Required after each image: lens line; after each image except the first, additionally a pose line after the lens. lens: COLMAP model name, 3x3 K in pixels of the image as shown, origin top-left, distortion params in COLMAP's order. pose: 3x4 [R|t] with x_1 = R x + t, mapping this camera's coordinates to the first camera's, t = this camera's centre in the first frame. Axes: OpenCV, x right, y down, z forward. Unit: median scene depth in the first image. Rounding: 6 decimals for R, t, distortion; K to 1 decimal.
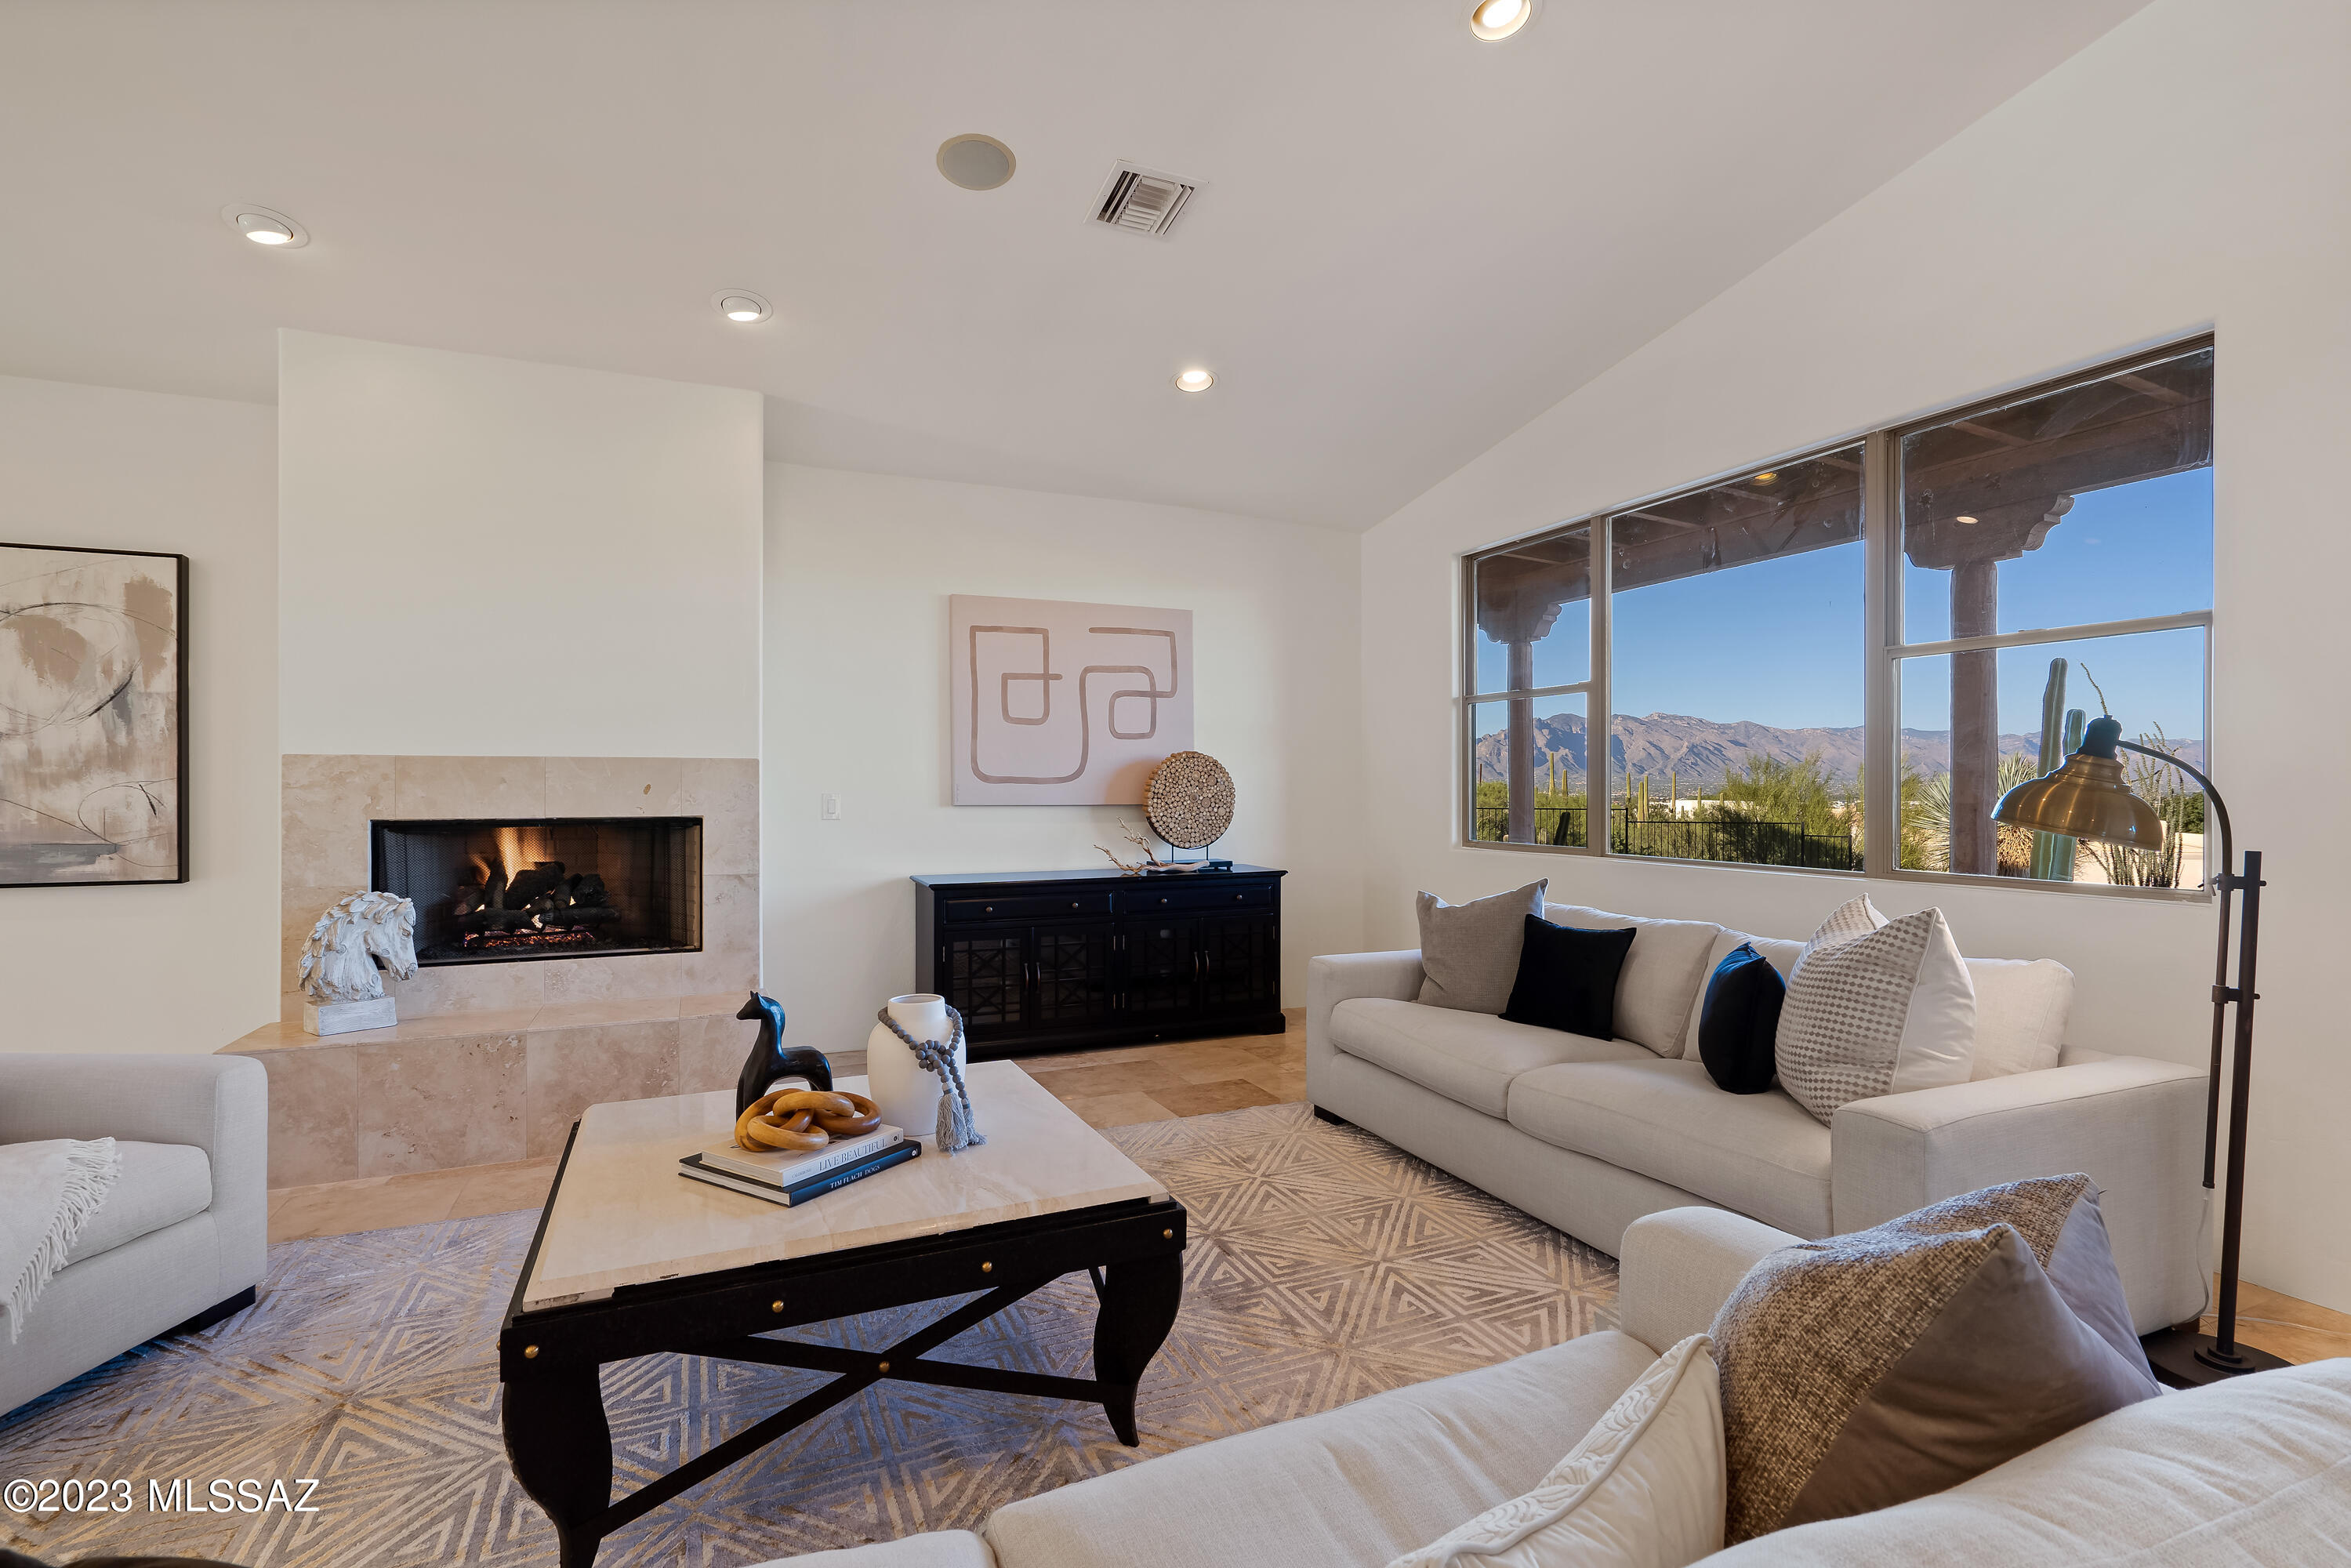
lens RADIAL K [[1084.8, 0, 1163.3], [0, 1084.8, 783.9], [0, 0, 1]] dist [-0.005163, 0.001823]
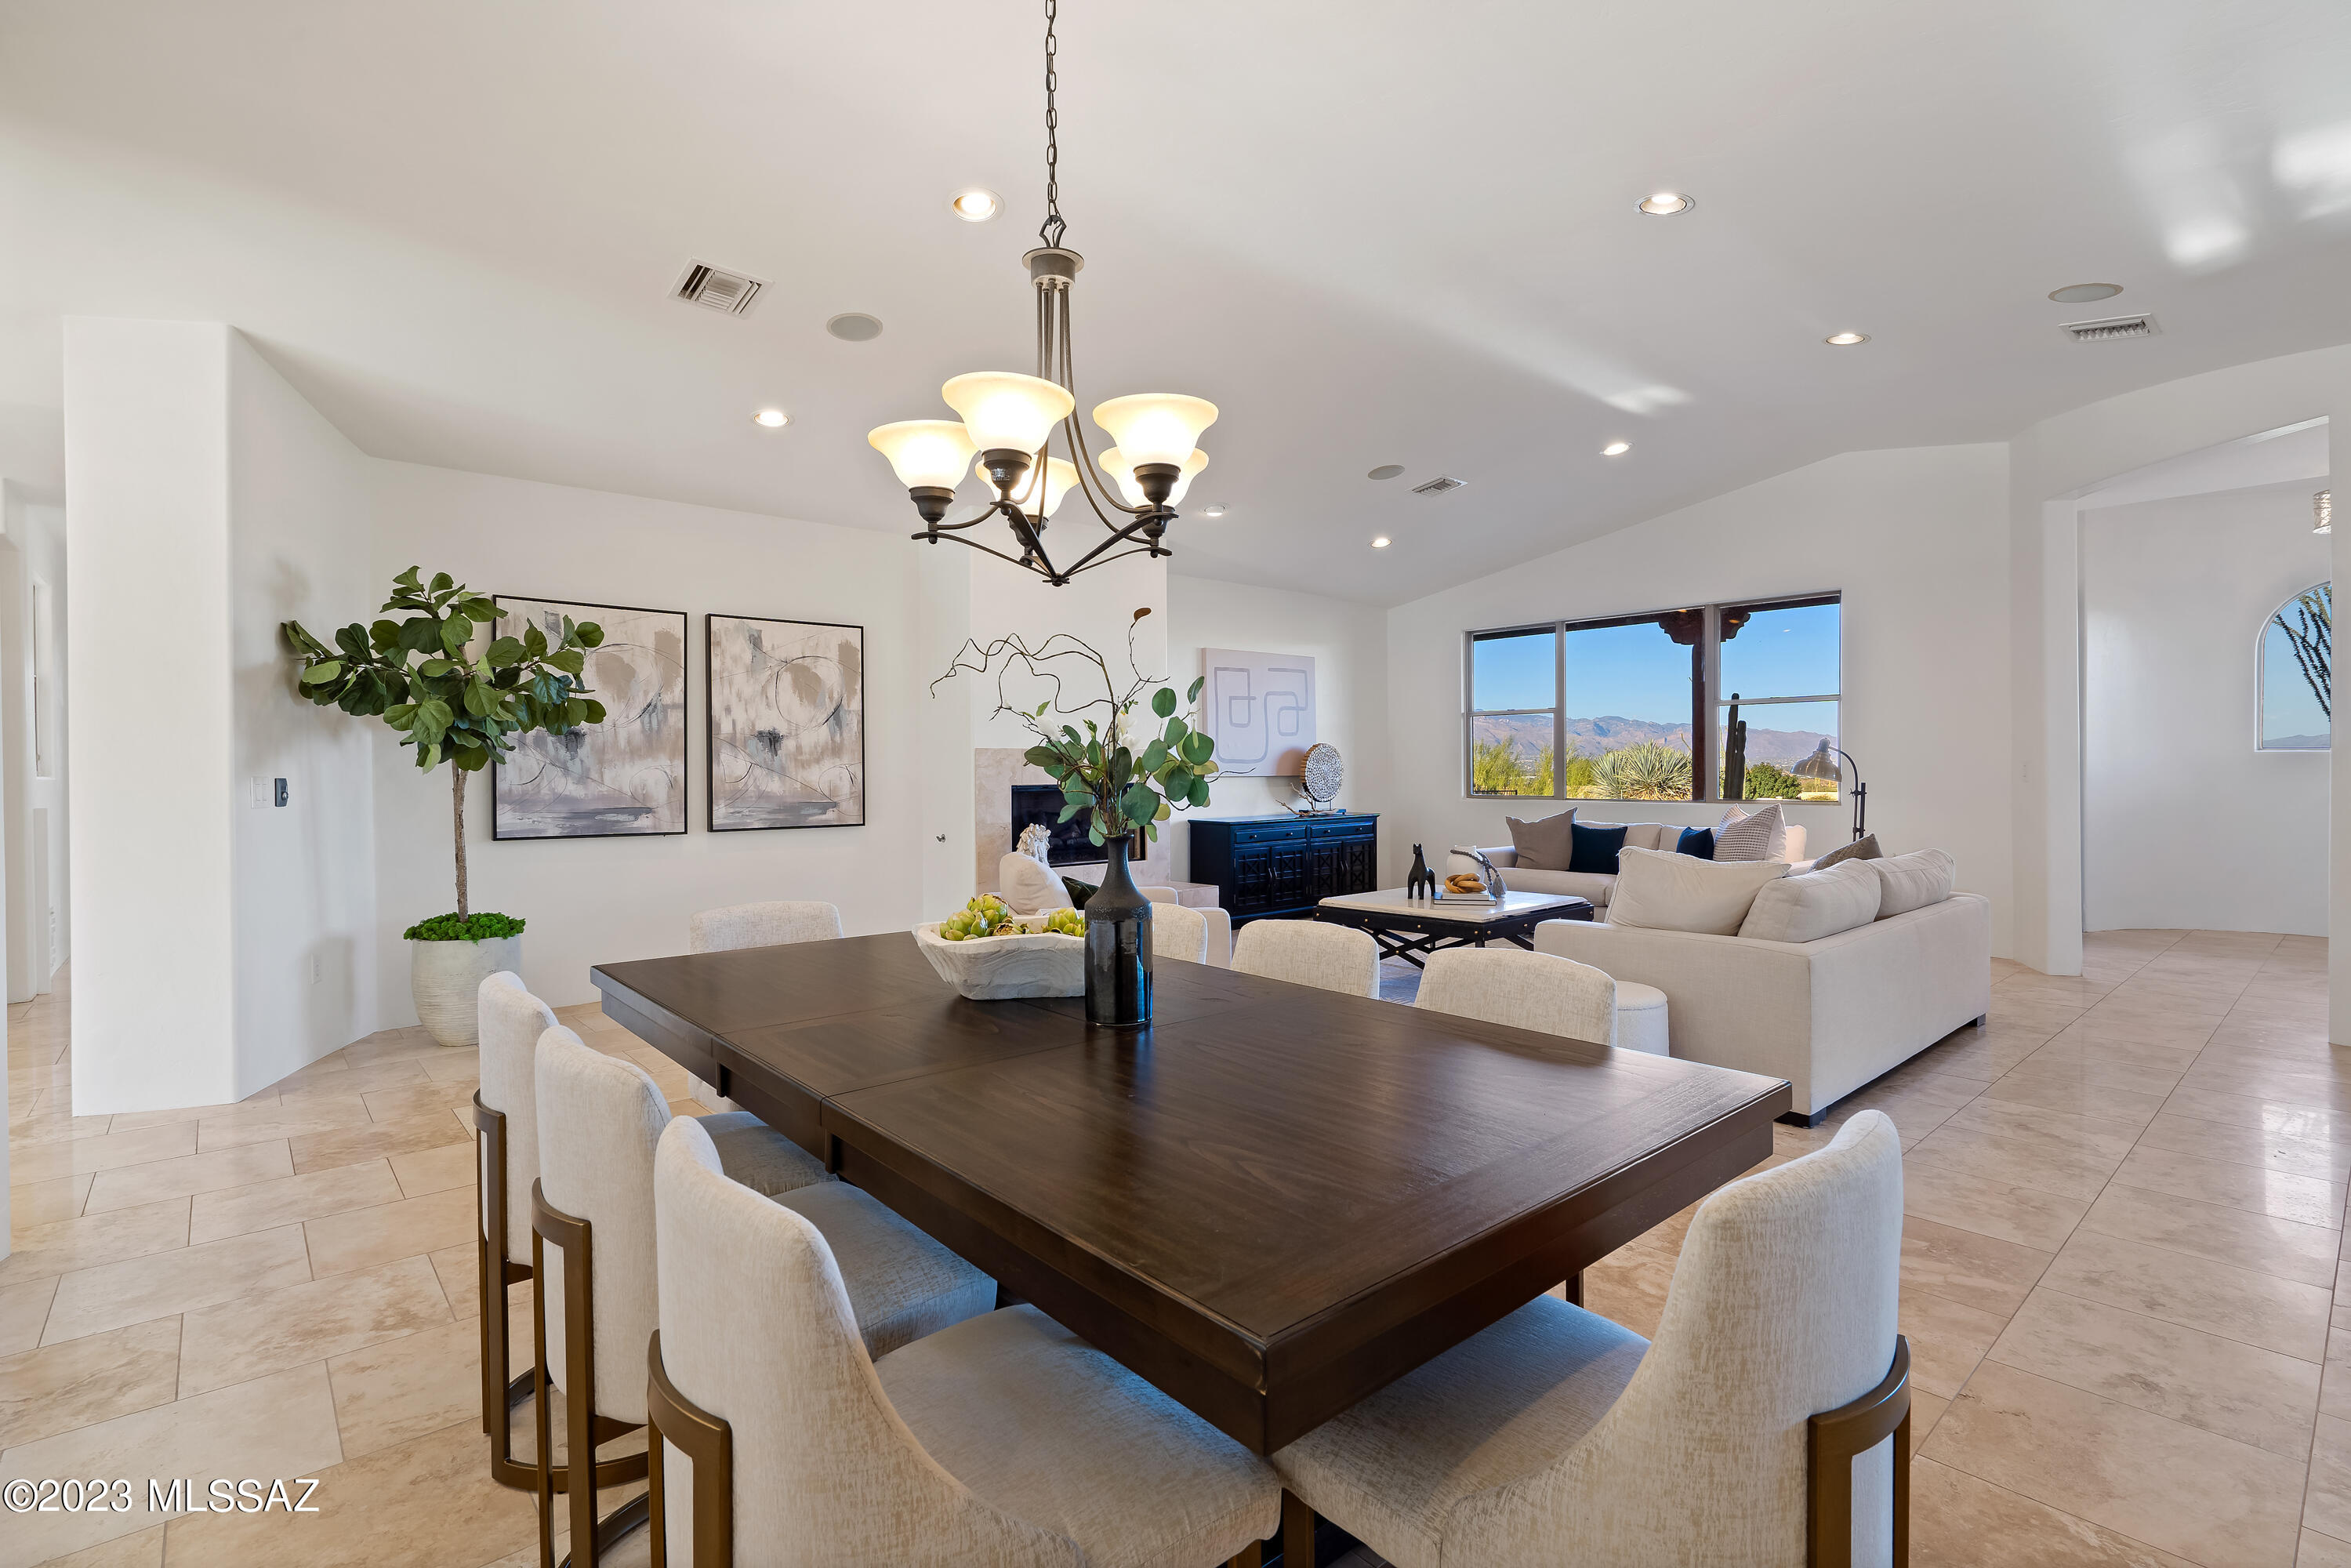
lens RADIAL K [[1084.8, 0, 1177.5], [0, 1084.8, 771.1], [0, 0, 1]] dist [-0.005163, 0.001823]
pose [[0.955084, -0.006647, 0.296261, -0.916323], [0.004811, 0.999964, 0.006926, -0.000735], [-0.296296, -0.005189, 0.955082, -0.704760]]
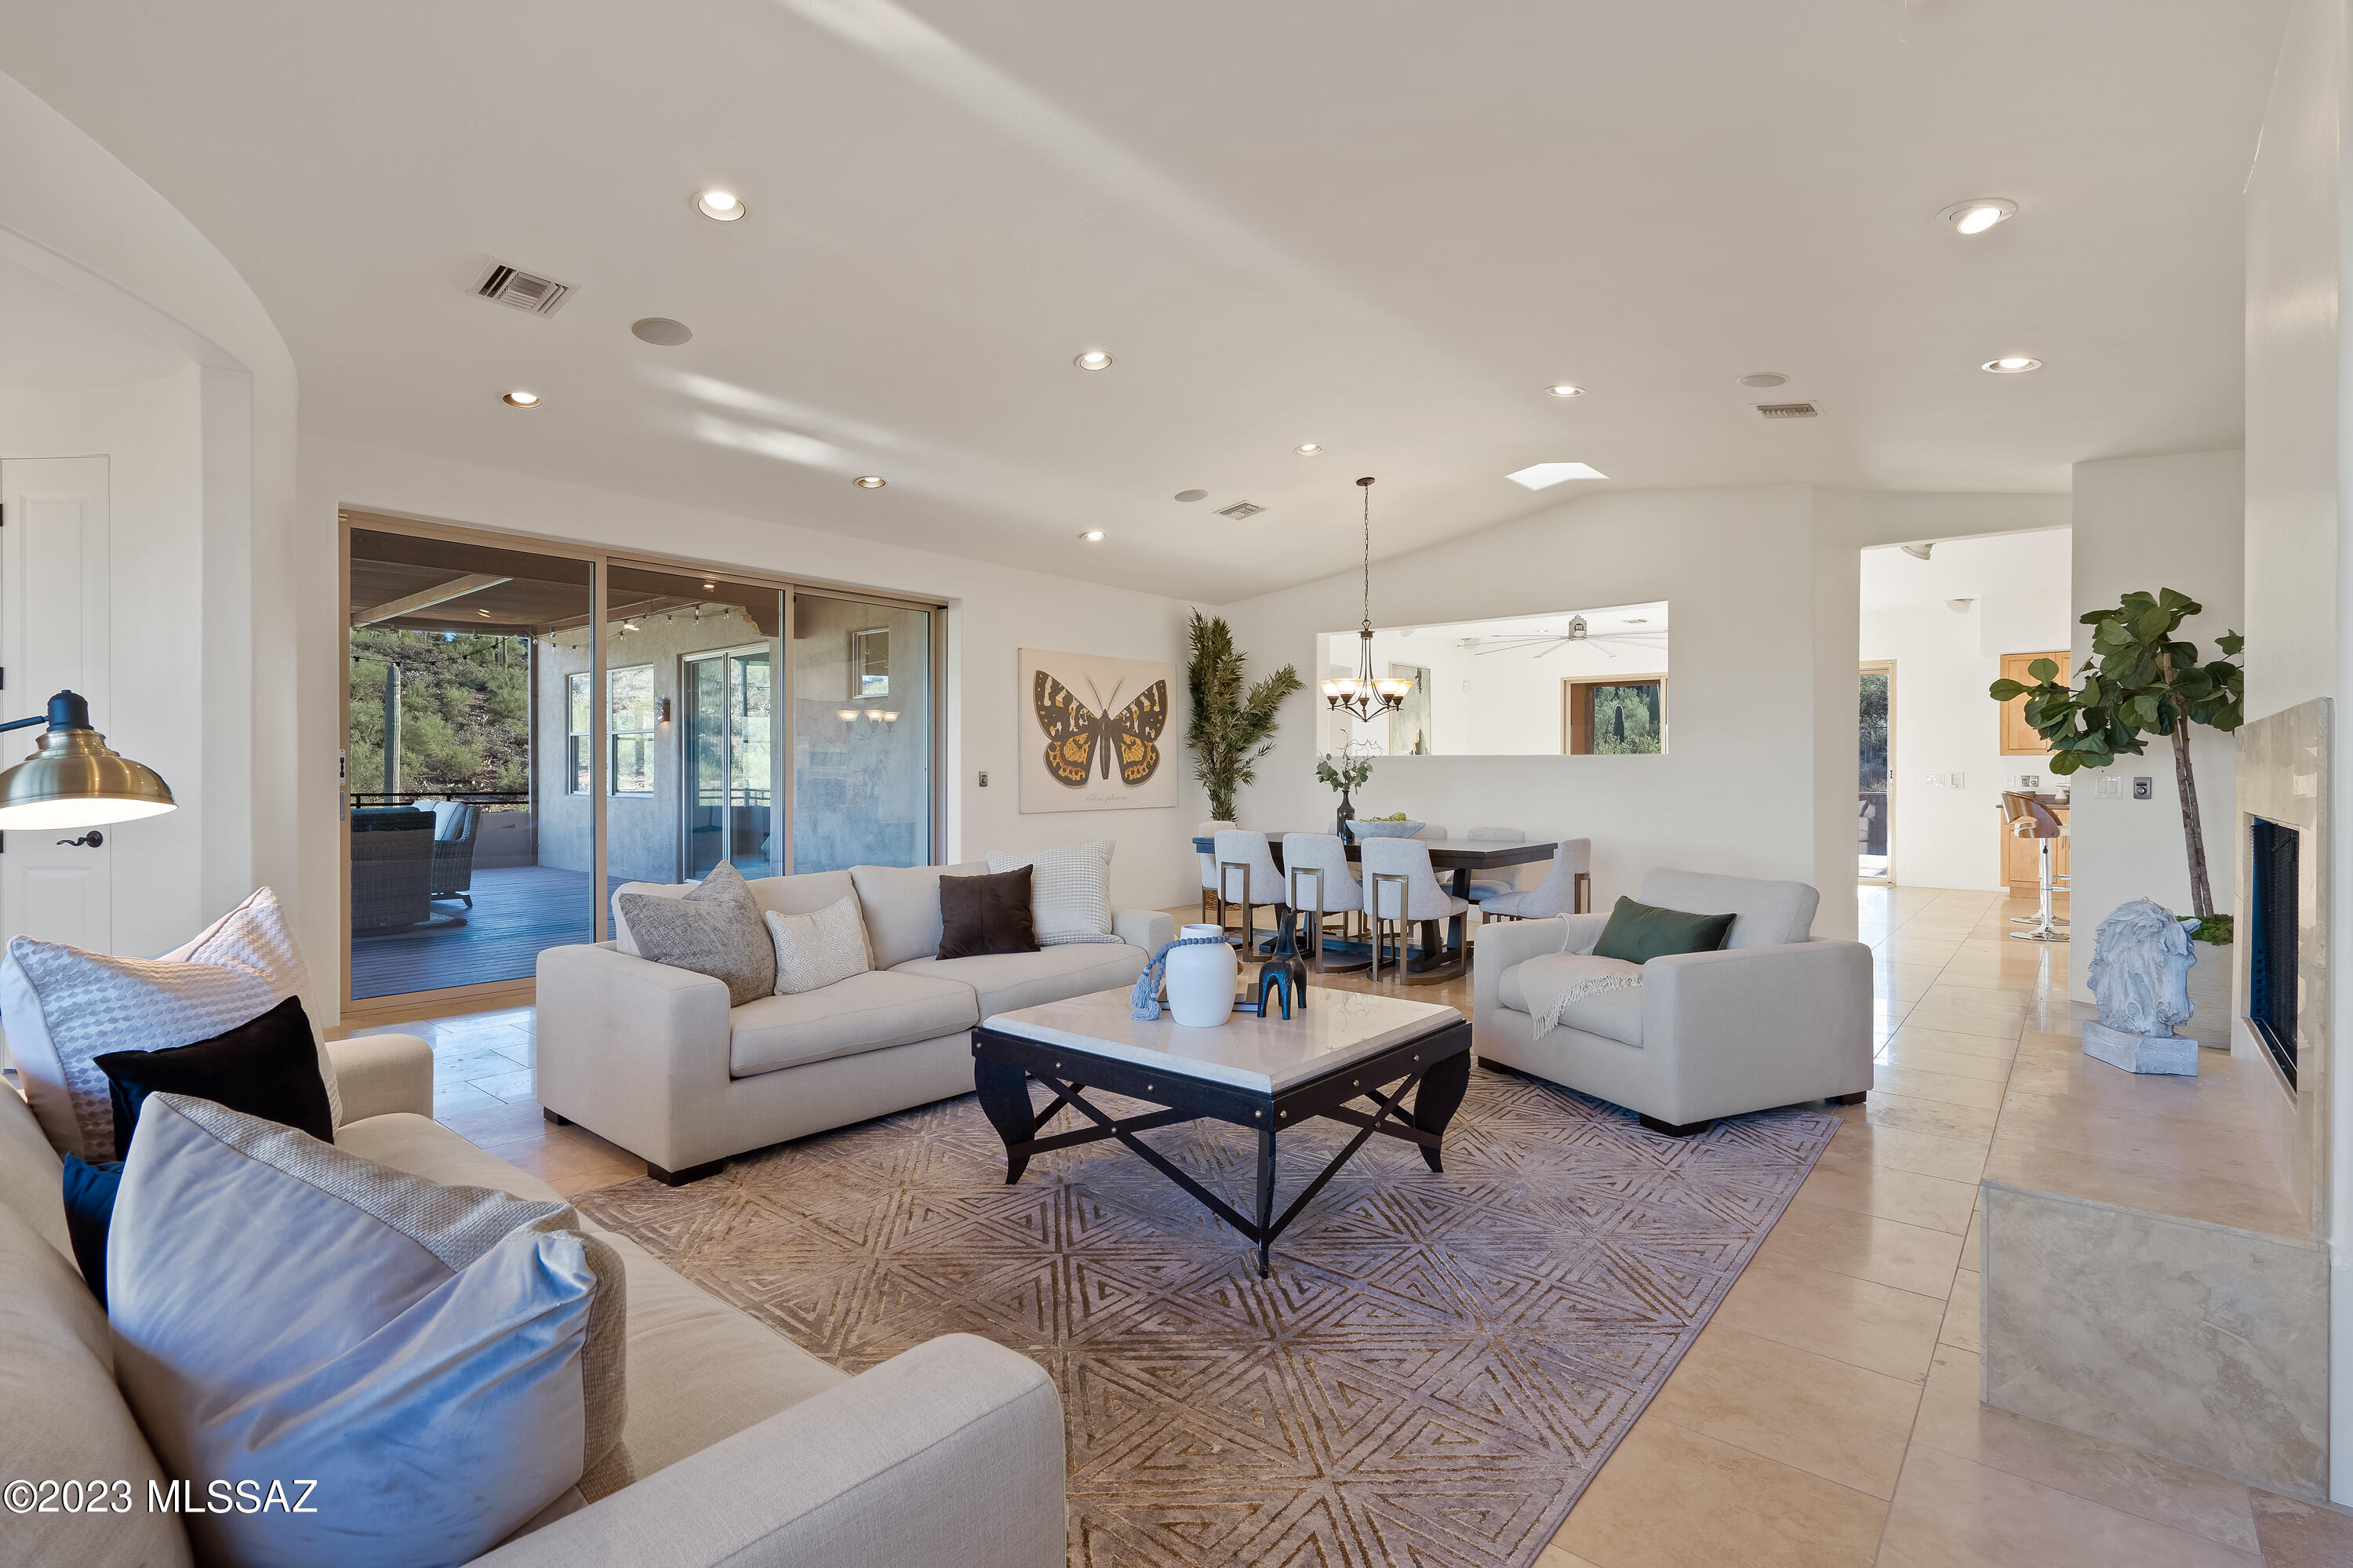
lens RADIAL K [[1085.8, 0, 1172.6], [0, 1085.8, 773.7], [0, 0, 1]] dist [-0.005163, 0.001823]
pose [[-0.905276, 0.000539, -0.424823, 0.219711], [0.000097, 0.999999, 0.001062, 0.000278], [0.424823, 0.000920, -0.905276, 1.229641]]
